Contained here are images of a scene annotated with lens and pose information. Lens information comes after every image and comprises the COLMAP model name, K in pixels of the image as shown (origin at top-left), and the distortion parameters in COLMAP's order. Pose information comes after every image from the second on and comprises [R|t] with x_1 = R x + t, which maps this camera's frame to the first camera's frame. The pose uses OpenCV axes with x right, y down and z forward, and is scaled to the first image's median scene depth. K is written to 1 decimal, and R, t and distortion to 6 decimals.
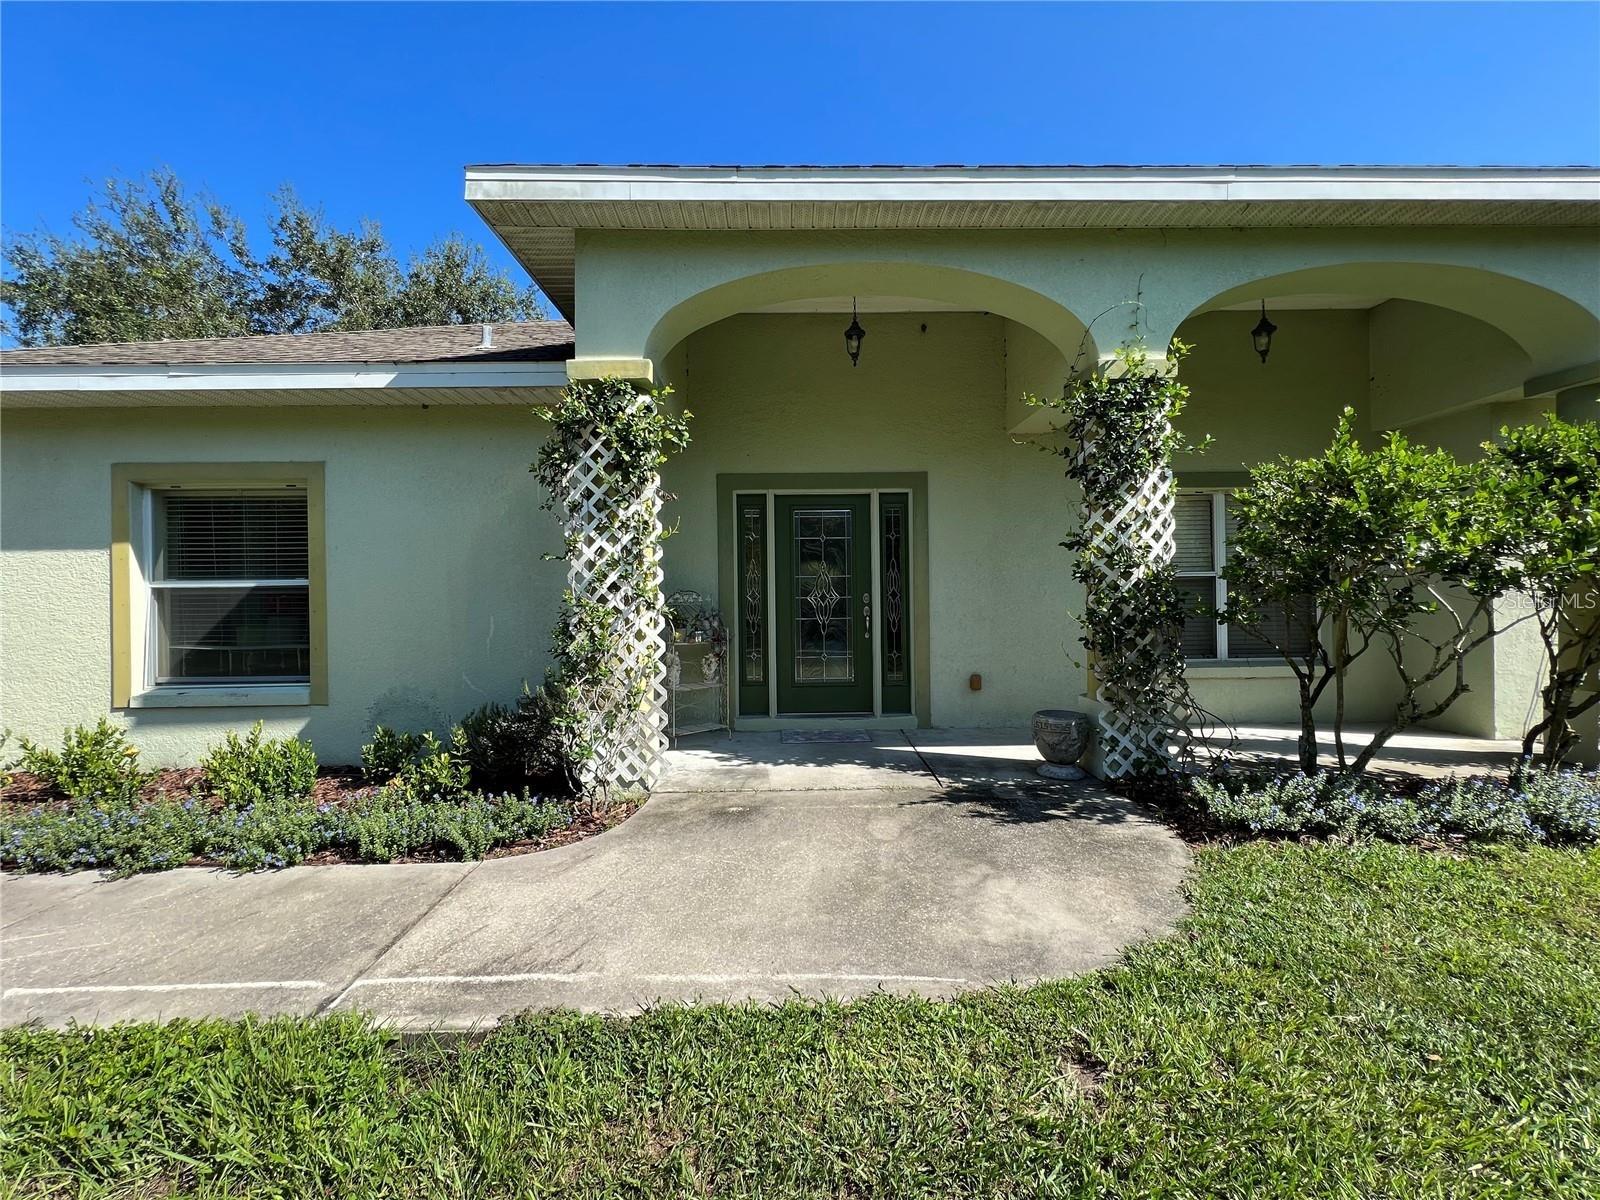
lens RADIAL K [[642.4, 0, 798.5], [0, 642.4, 619.6], [0, 0, 1]] dist [0.000176, 0.000000]
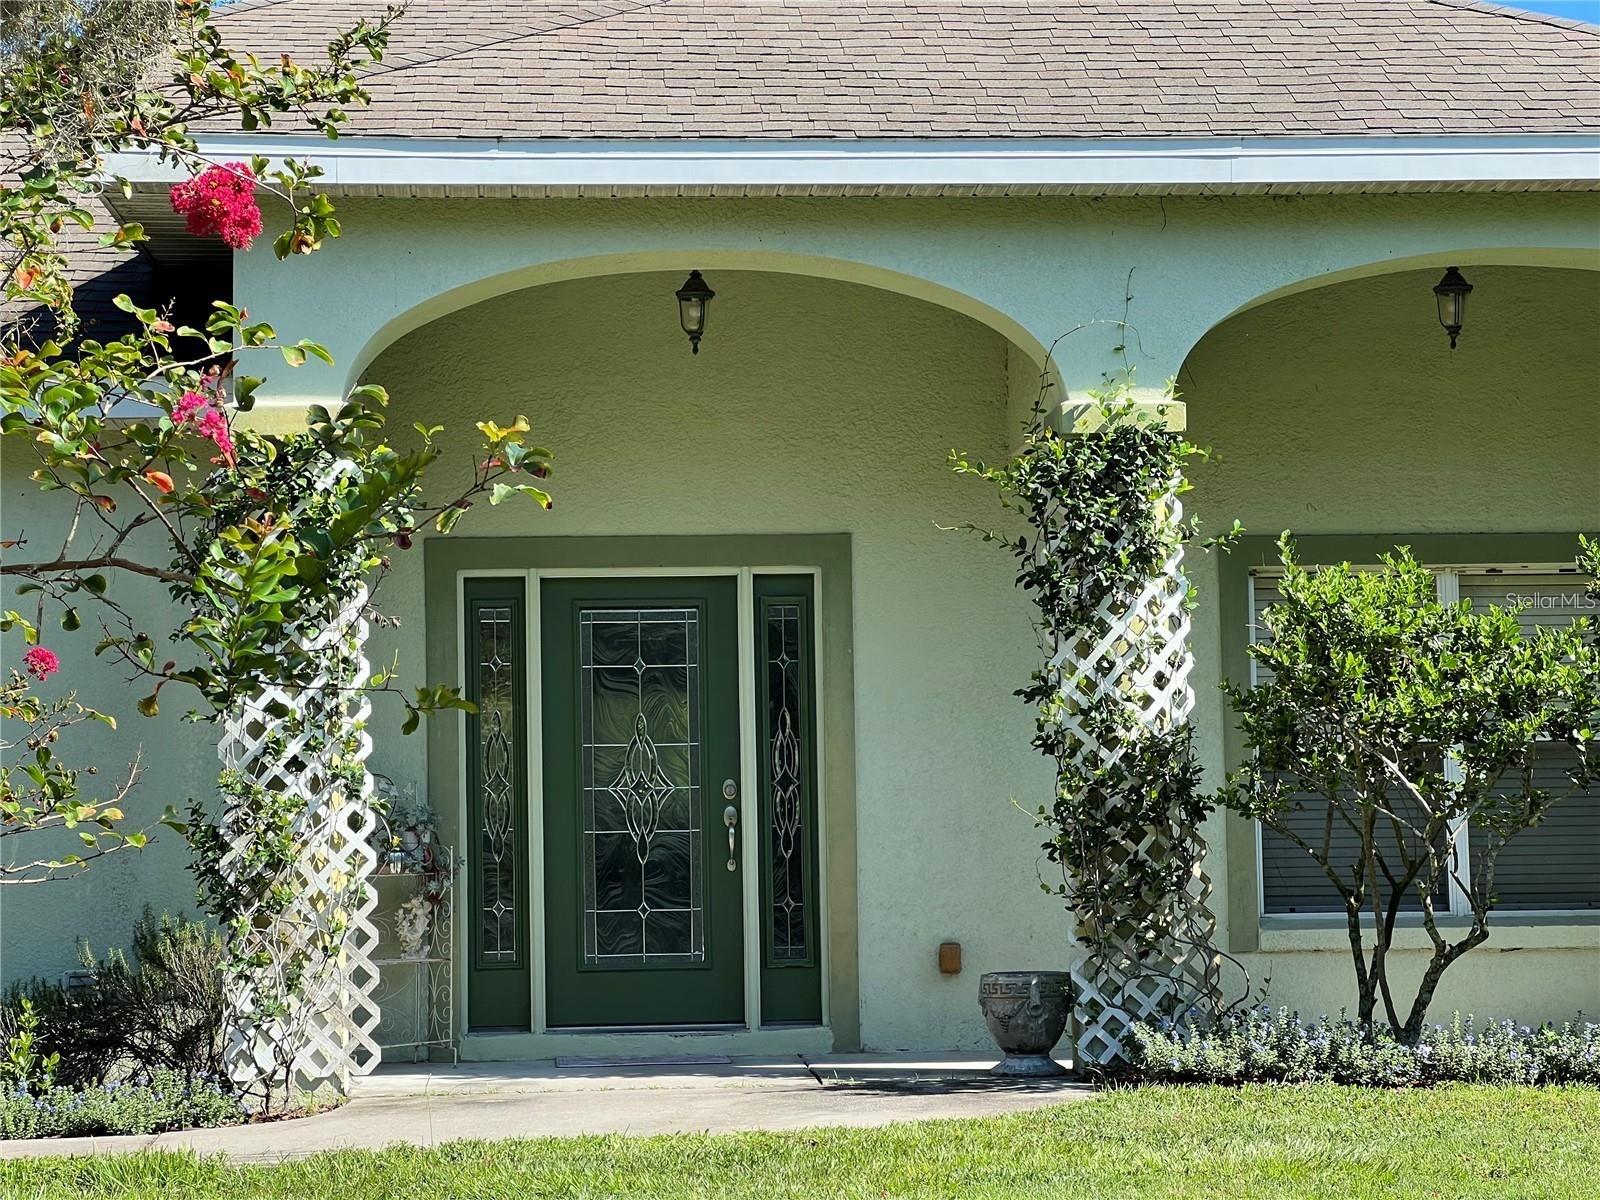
lens RADIAL K [[3605.5, 0, 800.0], [0, 3605.5, 600.0], [0, 0, 1]] dist [0.025875, 0.223907]
pose [[0.998344, -0.000585, 0.057515, 0.002068], [0.006564, 0.994574, -0.103822, 0.156151], [-0.057142, 0.104028, 0.992932, -2.495691]]
